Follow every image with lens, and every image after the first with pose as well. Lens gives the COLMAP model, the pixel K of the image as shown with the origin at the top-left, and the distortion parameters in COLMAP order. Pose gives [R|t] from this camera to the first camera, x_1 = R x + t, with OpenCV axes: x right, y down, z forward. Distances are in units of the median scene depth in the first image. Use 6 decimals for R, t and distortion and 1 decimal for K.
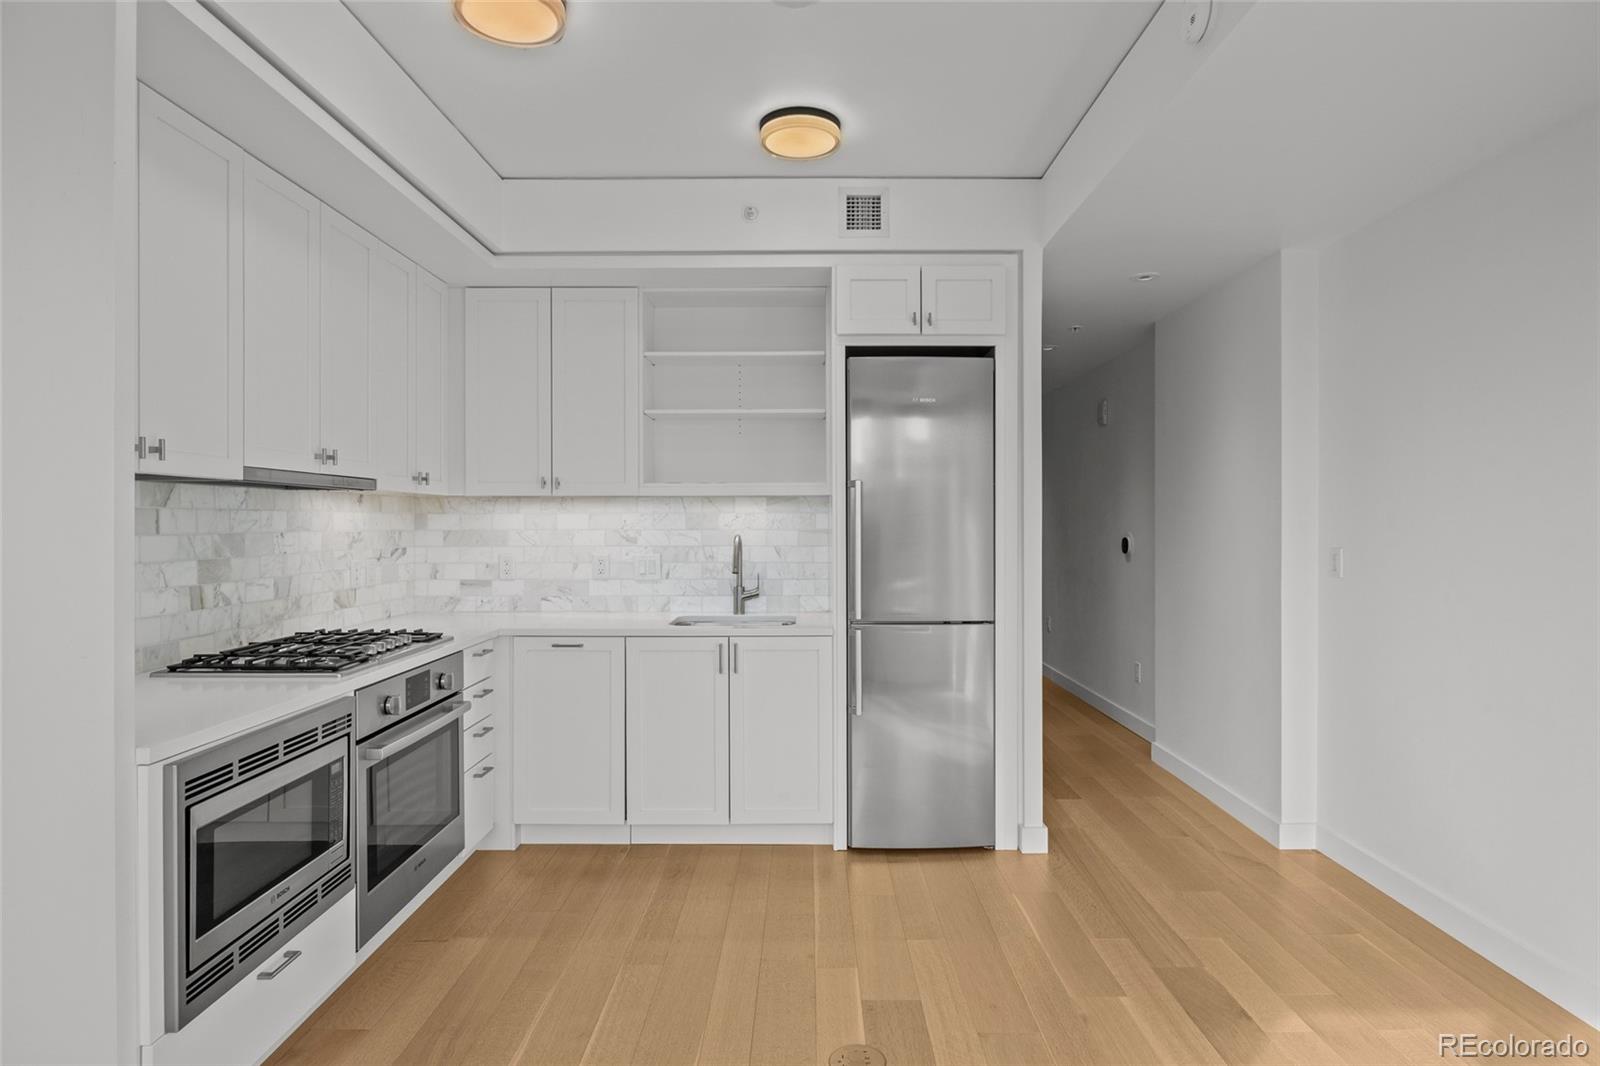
lens RADIAL K [[833.9, 0, 799.8], [0, 833.9, 527.8], [0, 0, 1]] dist [-0.016750, 0.002775]
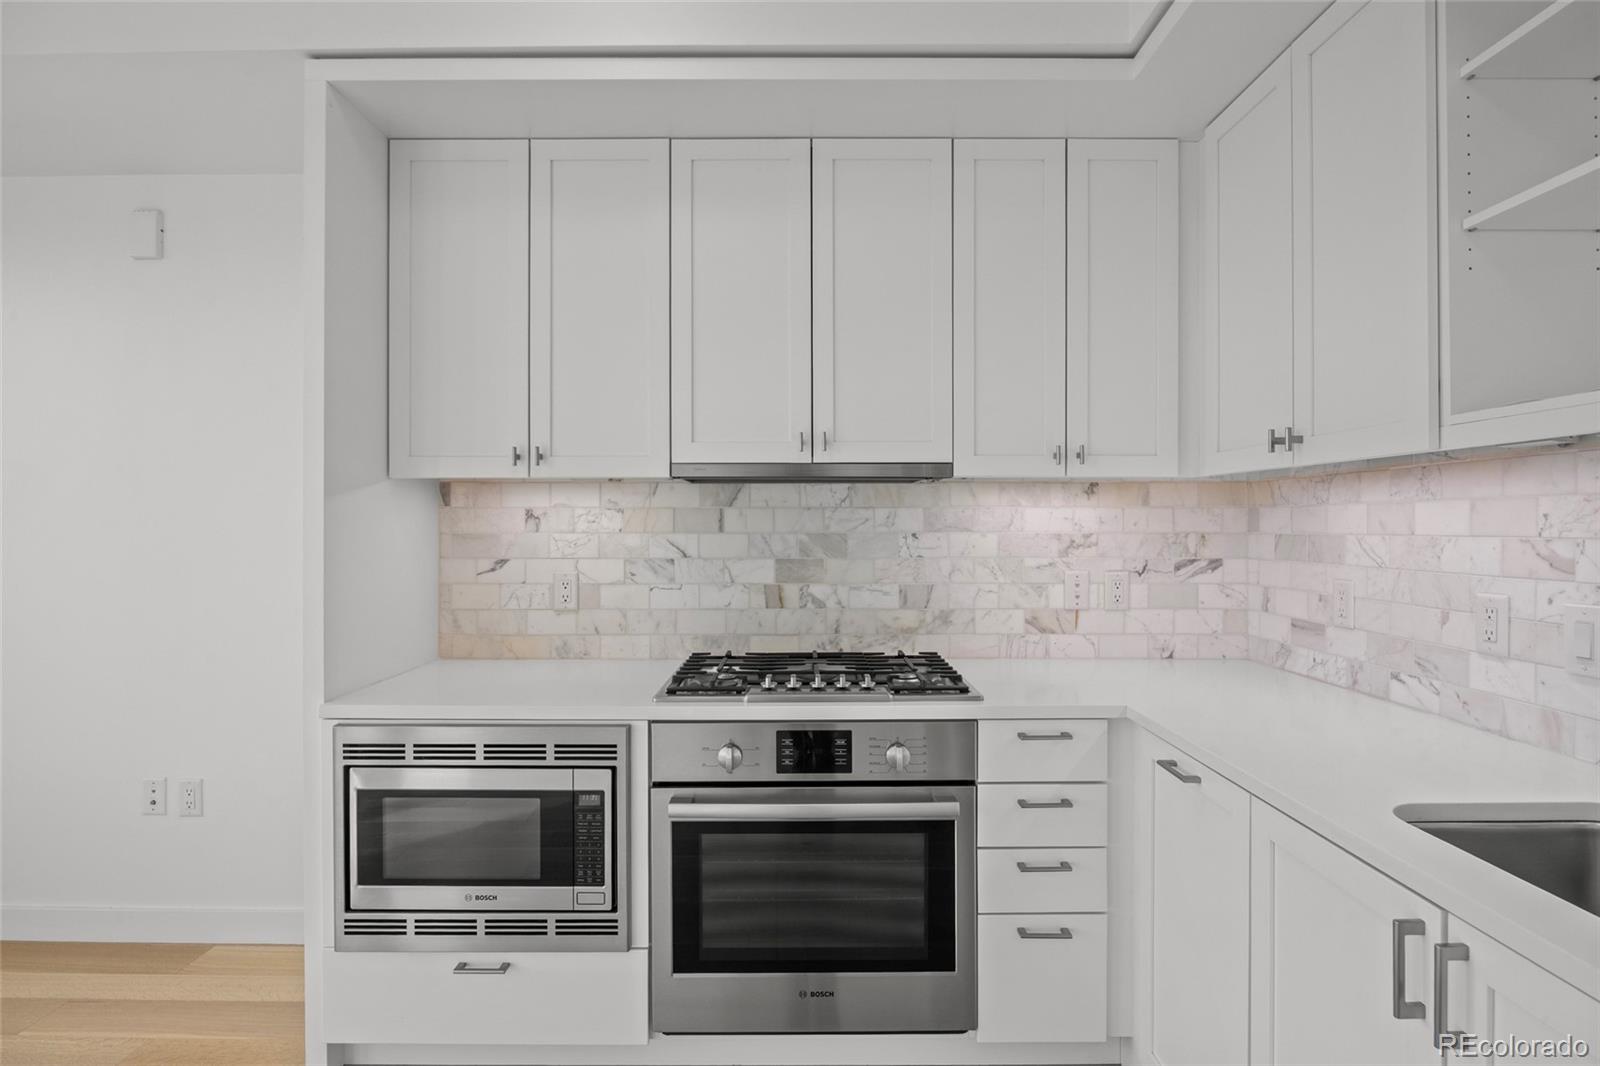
lens RADIAL K [[811.4, 0, 807.1], [0, 811.4, 528.7], [0, 0, 1]] dist [-0.014470, 0.001598]
pose [[0.017799, 0.007029, -0.999817, 0.189822], [-0.005666, 0.999960, 0.006929, -0.003204], [0.999826, 0.005542, 0.017839, 0.769356]]
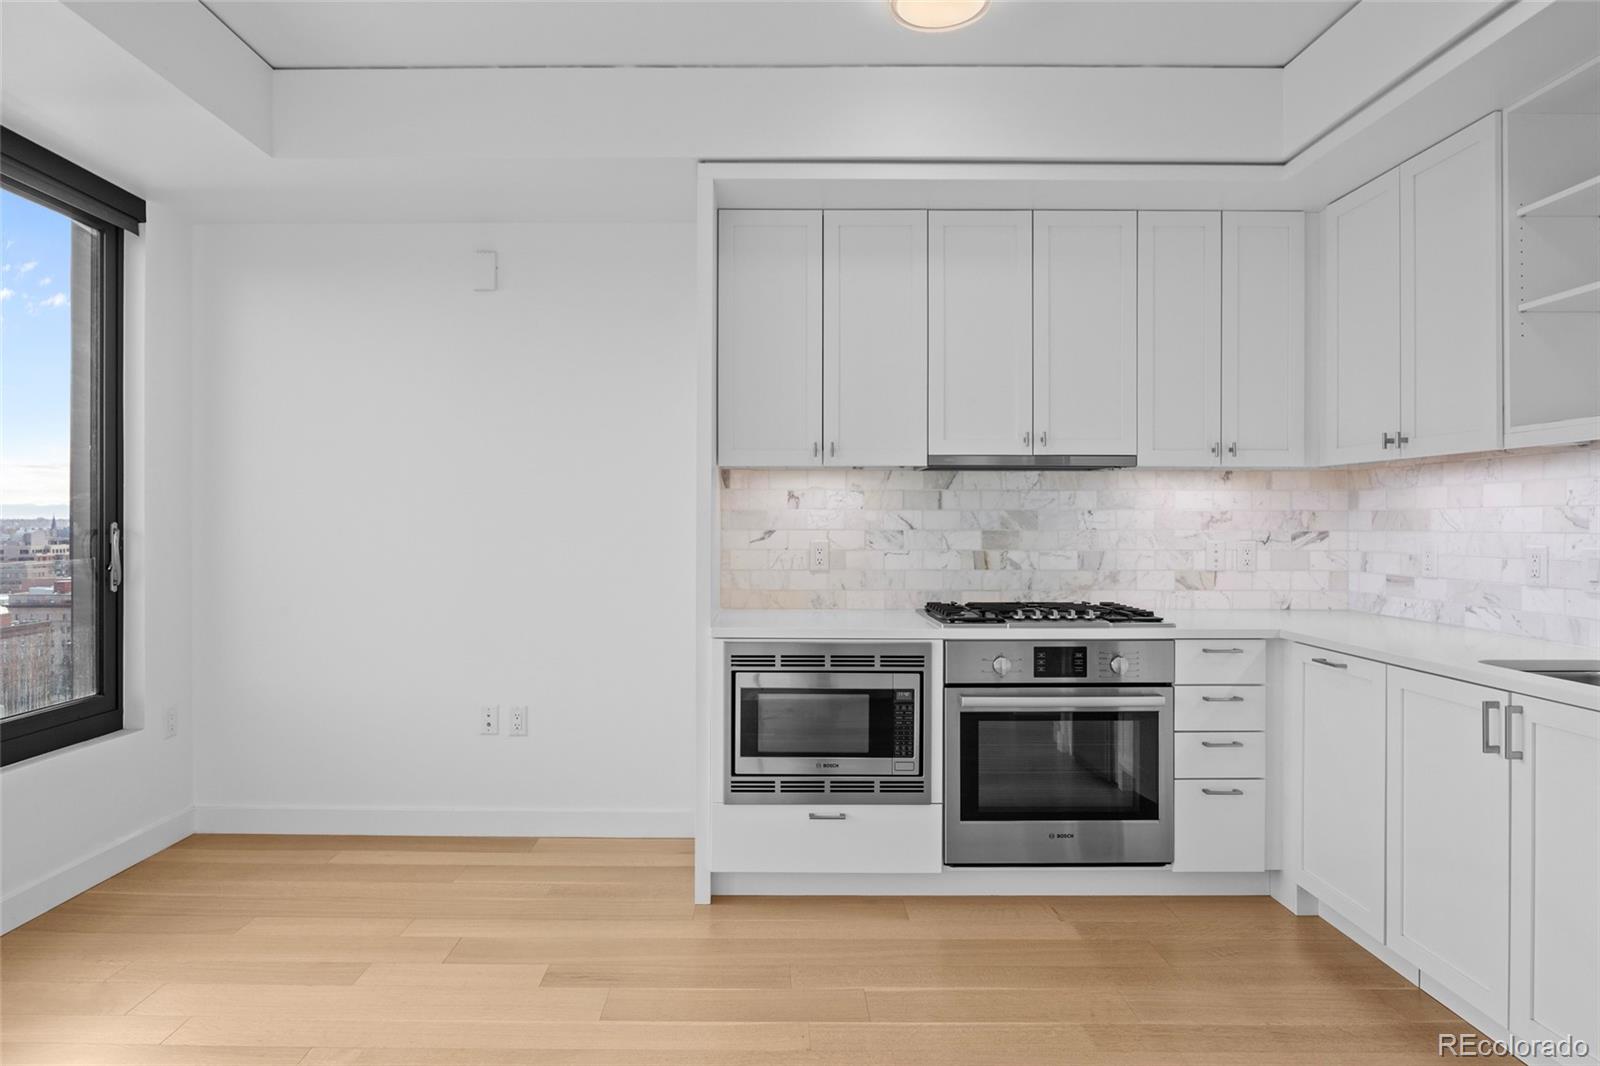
lens RADIAL K [[915.2, 0, 788.6], [0, 915.2, 528.3], [0, 0, 1]] dist [-0.017200, 0.001376]
pose [[0.028715, 0.008641, -0.999550, 0.502085], [-0.006290, 0.999944, 0.008463, 0.019290], [0.999568, 0.006044, 0.028768, 0.499700]]
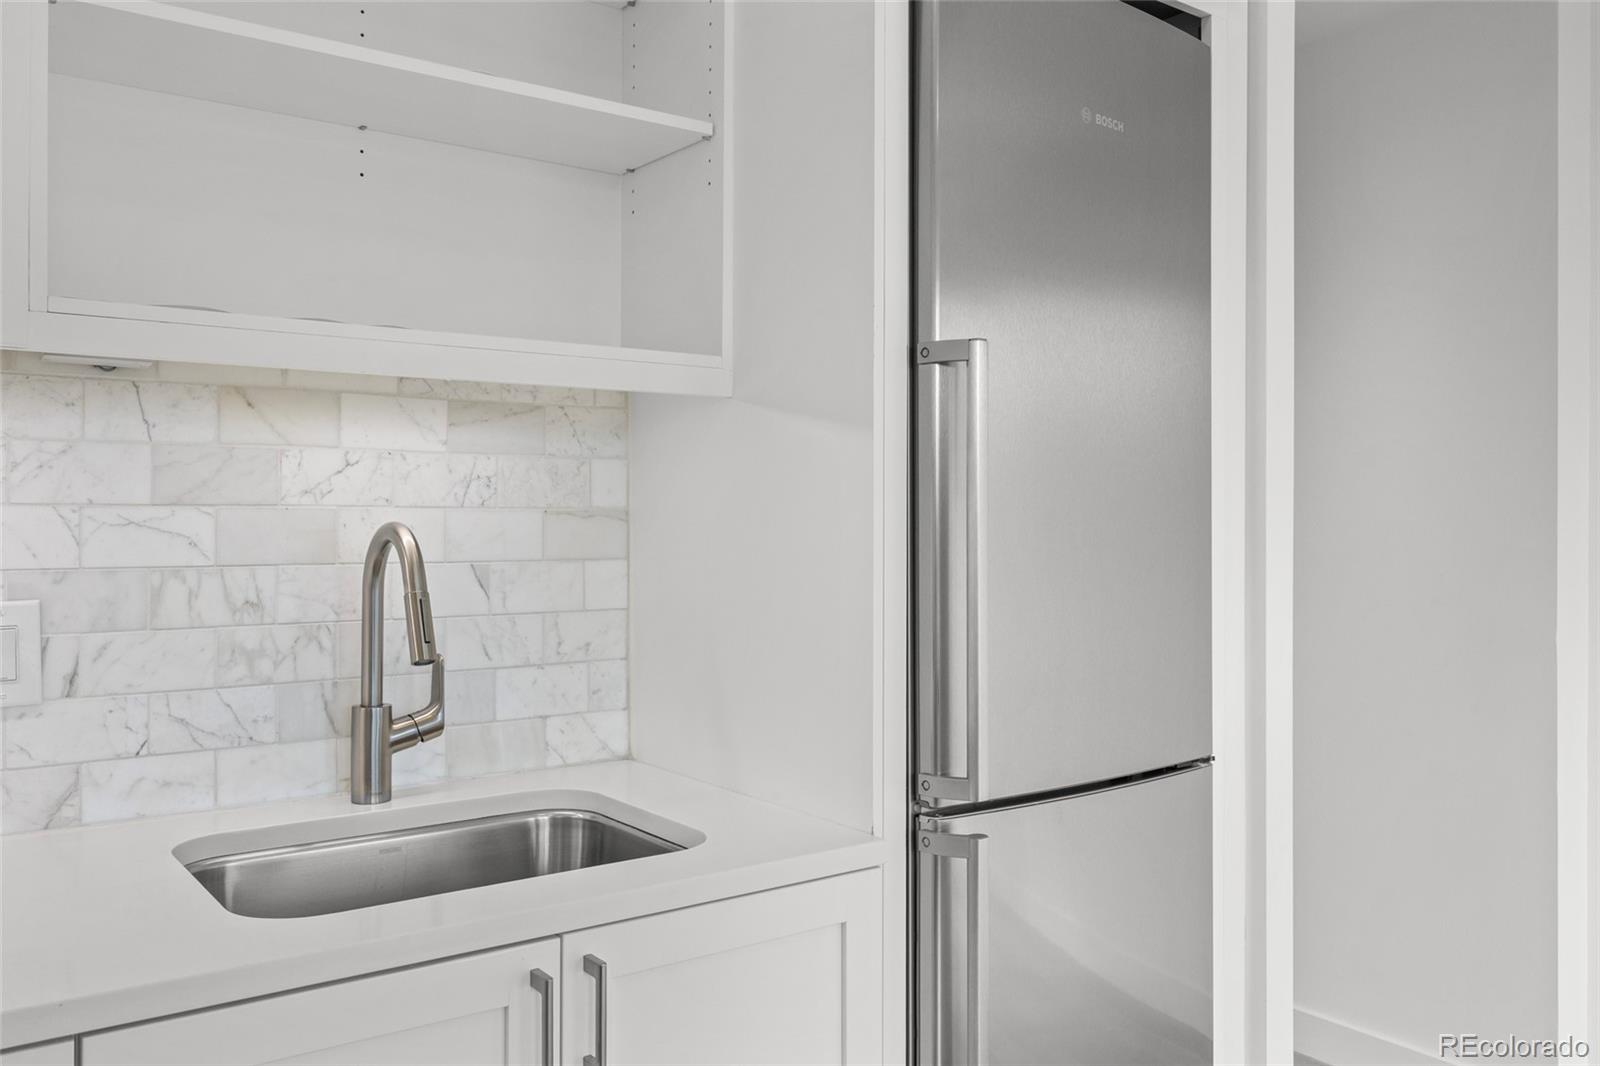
lens RADIAL K [[1285.8, 0, 783.7], [0, 1285.8, 507.3], [0, 0, 1]] dist [0.007514, -0.001356]
pose [[0.804174, 0.007342, 0.594349, -0.259250], [-0.002568, 0.999957, -0.008877, 0.007281], [-0.594389, 0.005612, 0.804158, 0.655705]]
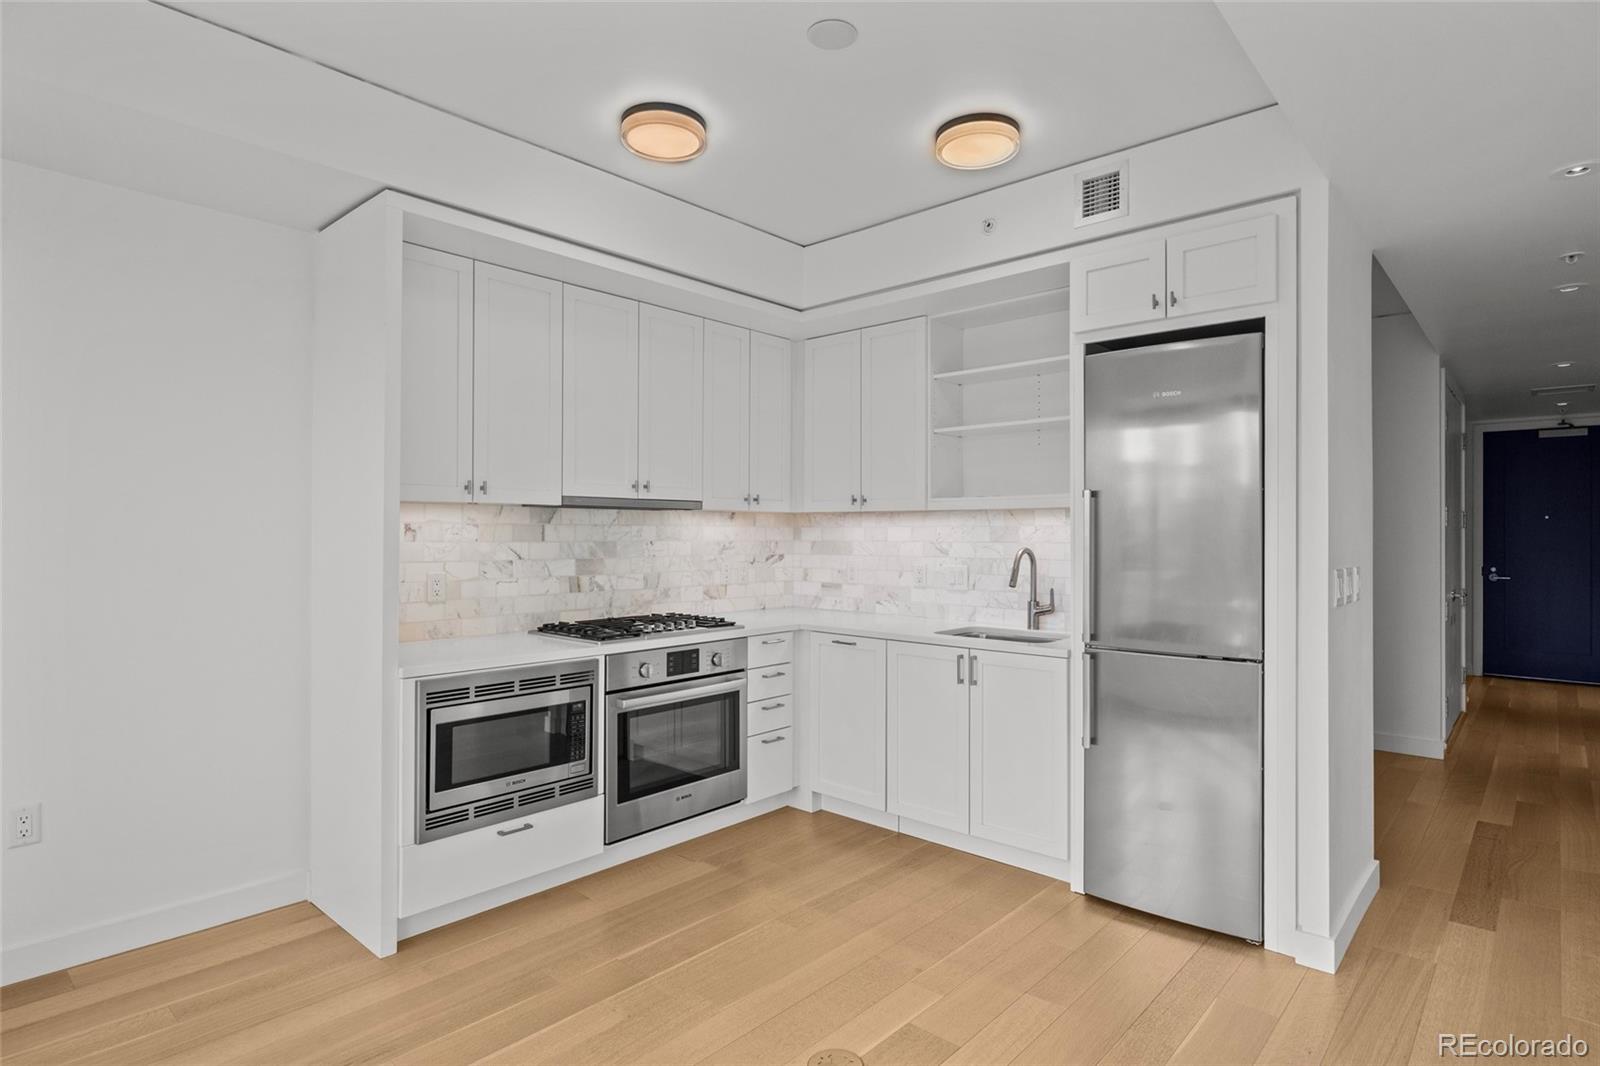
lens RADIAL K [[811.4, 0, 827.9], [0, 811.4, 533.0], [0, 0, 1]] dist [-0.014470, 0.001598]
pose [[0.763093, 0.003282, -0.646280, 0.418871], [-0.008427, 0.999953, -0.004872, -0.003147], [0.646233, 0.009164, 0.763085, 0.137980]]
